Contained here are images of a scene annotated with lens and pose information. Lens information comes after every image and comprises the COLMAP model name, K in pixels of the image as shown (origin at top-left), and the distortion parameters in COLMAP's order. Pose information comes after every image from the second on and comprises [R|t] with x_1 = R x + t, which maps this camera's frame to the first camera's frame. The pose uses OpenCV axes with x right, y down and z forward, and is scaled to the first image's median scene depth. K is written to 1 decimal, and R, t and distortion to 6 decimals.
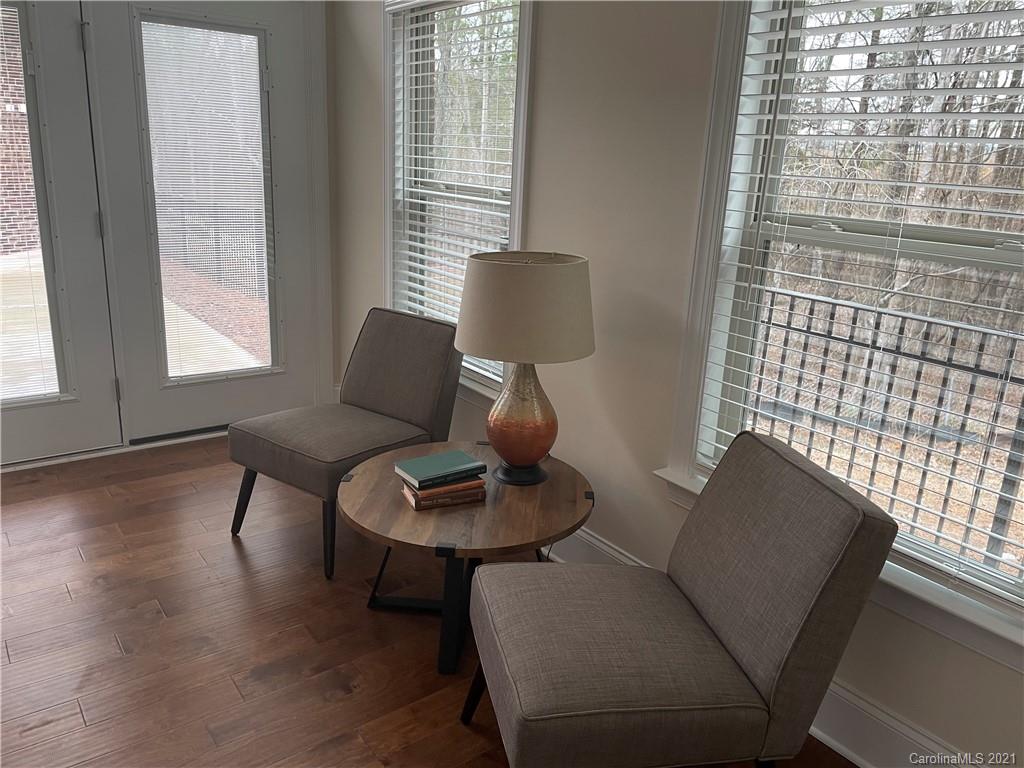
lens RADIAL K [[777.4, 0, 516.0], [0, 777.4, 380.5], [0, 0, 1]] dist [0.096947, -0.146744]
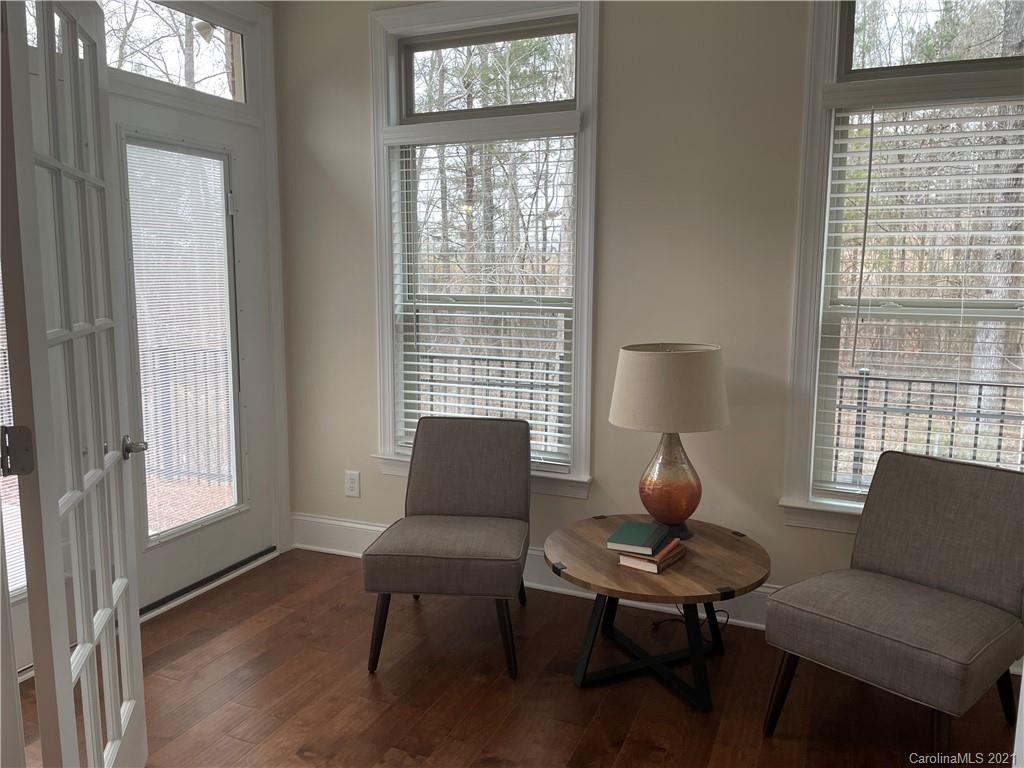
lens RADIAL K [[777.4, 0, 516.0], [0, 777.4, 380.5], [0, 0, 1]] dist [0.096947, -0.146744]
pose [[0.867892, -0.115472, 0.483146, -0.521935], [0.175764, 0.981073, -0.081254, -0.032899], [-0.464619, 0.155439, 0.871761, 0.039207]]
